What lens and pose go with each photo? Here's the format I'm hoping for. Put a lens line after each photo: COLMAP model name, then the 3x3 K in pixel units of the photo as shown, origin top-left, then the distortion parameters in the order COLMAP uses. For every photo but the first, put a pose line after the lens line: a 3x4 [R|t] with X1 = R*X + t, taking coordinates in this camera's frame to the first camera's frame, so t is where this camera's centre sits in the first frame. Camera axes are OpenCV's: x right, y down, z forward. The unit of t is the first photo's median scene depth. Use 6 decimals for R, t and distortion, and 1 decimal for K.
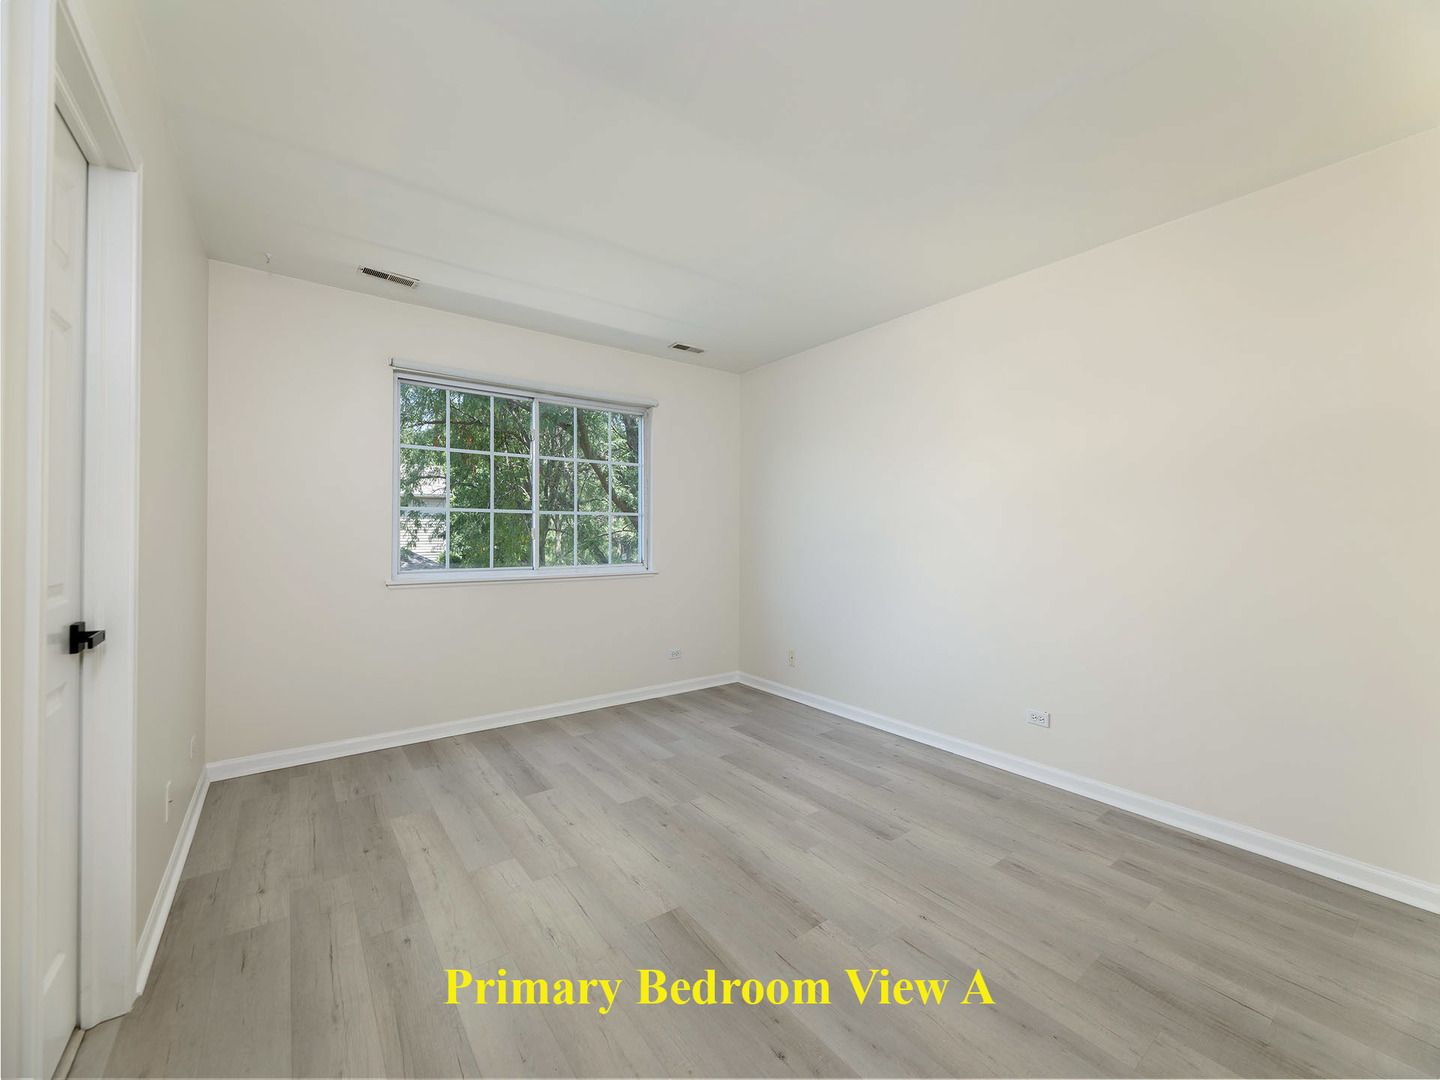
lens RADIAL K [[584.4, 0, 736.7], [0, 584.4, 531.2], [0, 0, 1]] dist [-0.000414, -0.000585]
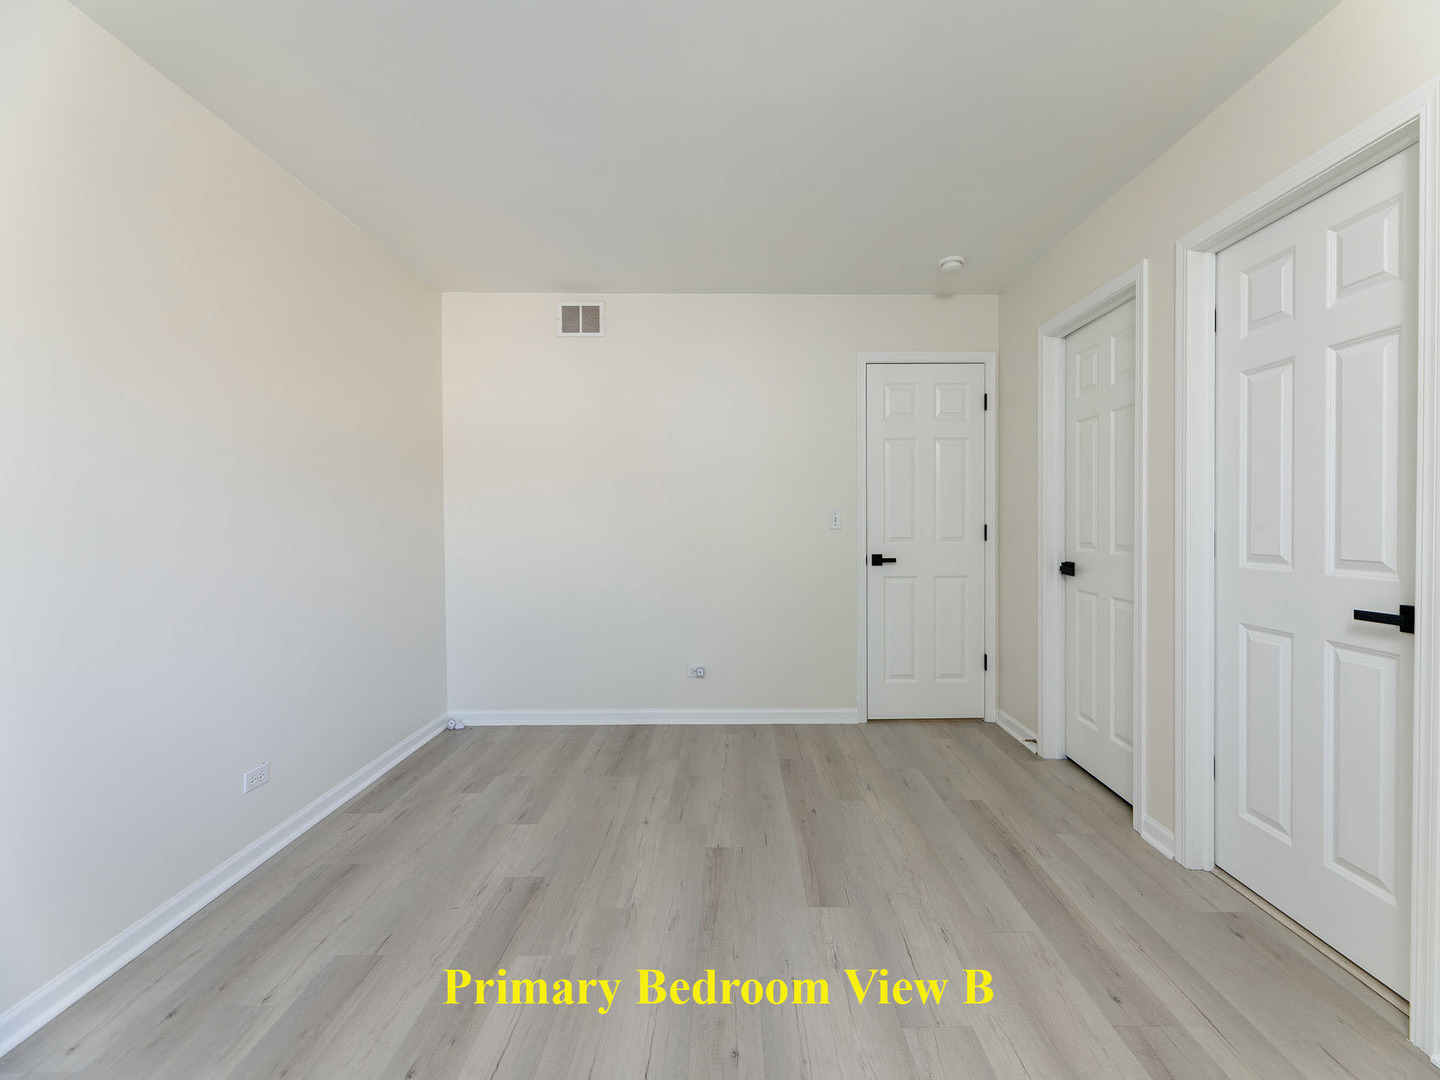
lens RADIAL K [[584.4, 0, 736.7], [0, 584.4, 531.2], [0, 0, 1]] dist [-0.000414, -0.000585]
pose [[-0.799888, -0.012878, 0.600011, -0.524035], [-0.000193, 0.999775, 0.021200, 0.003362], [-0.600149, 0.016842, -0.799711, 1.677991]]
